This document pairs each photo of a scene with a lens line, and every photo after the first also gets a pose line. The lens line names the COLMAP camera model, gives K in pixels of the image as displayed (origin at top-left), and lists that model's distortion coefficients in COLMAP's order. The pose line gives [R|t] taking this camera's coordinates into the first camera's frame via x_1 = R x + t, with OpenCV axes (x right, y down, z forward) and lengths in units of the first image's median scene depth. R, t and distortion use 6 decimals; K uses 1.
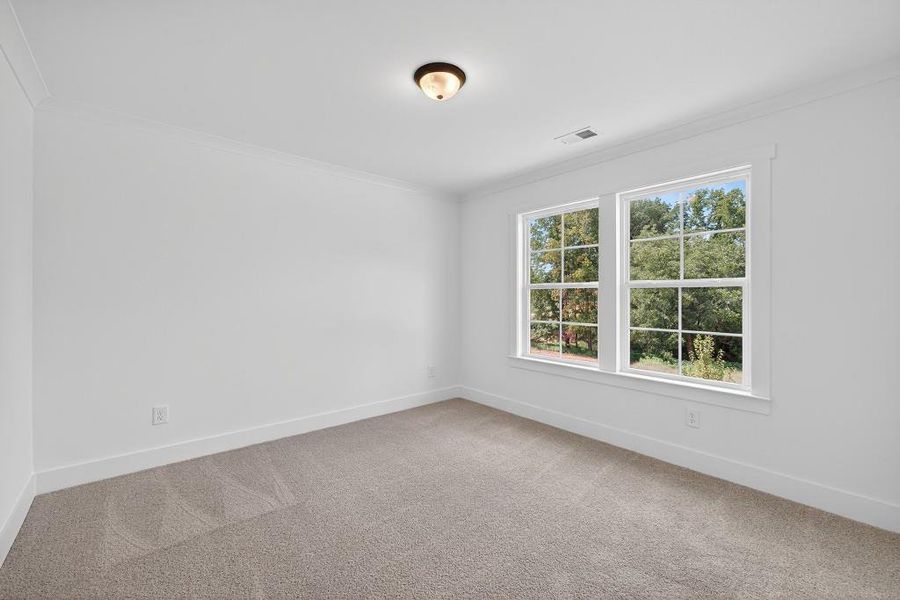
lens RADIAL K [[366.4, 0, 441.5], [0, 366.4, 296.0], [0, 0, 1]] dist [-0.017628, 0.000059]
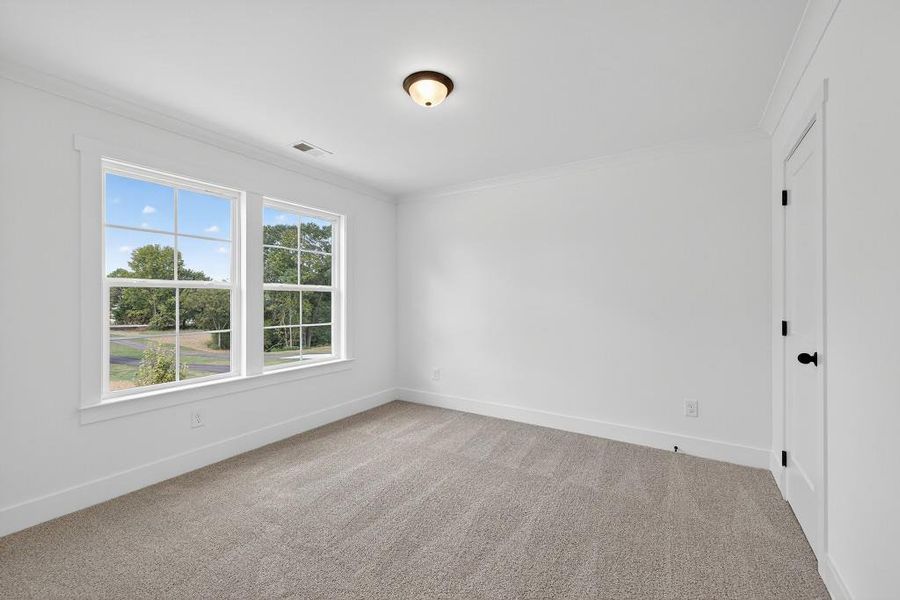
lens RADIAL K [[401.4, 0, 444.3], [0, 401.4, 301.4], [0, 0, 1]] dist [-0.000093, 0.000038]
pose [[-0.329213, -0.009328, 0.944210, -0.900487], [-0.000596, 0.999953, 0.009671, -0.001497], [-0.944255, 0.002621, -0.329203, 1.087770]]
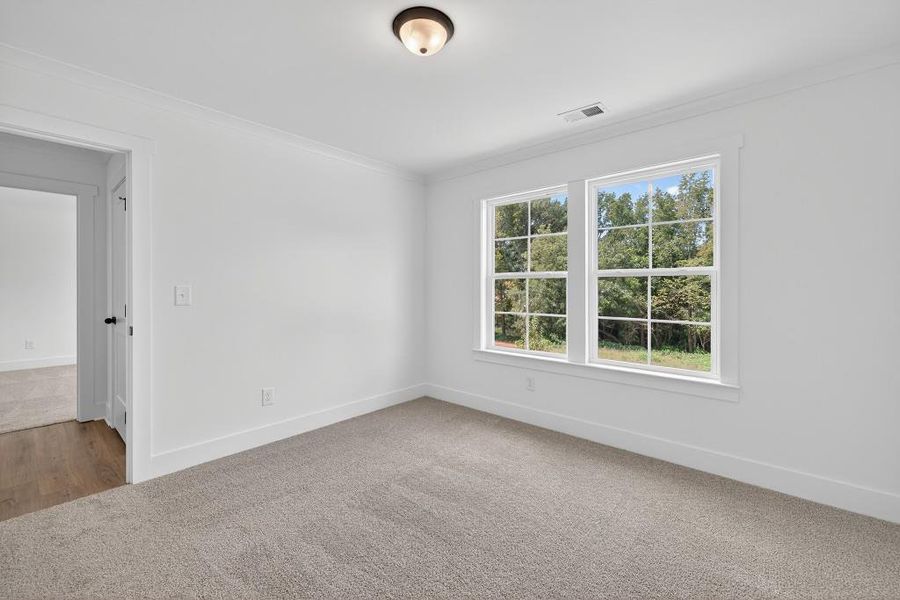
lens RADIAL K [[380.3, 0, 449.3], [0, 380.3, 295.8], [0, 0, 1]] dist [0.005372, 0.000054]
pose [[0.988698, -0.007657, 0.149723, -0.035203], [0.004008, 0.999688, 0.024659, 0.000051], [-0.149865, -0.023780, 0.988420, 0.045212]]
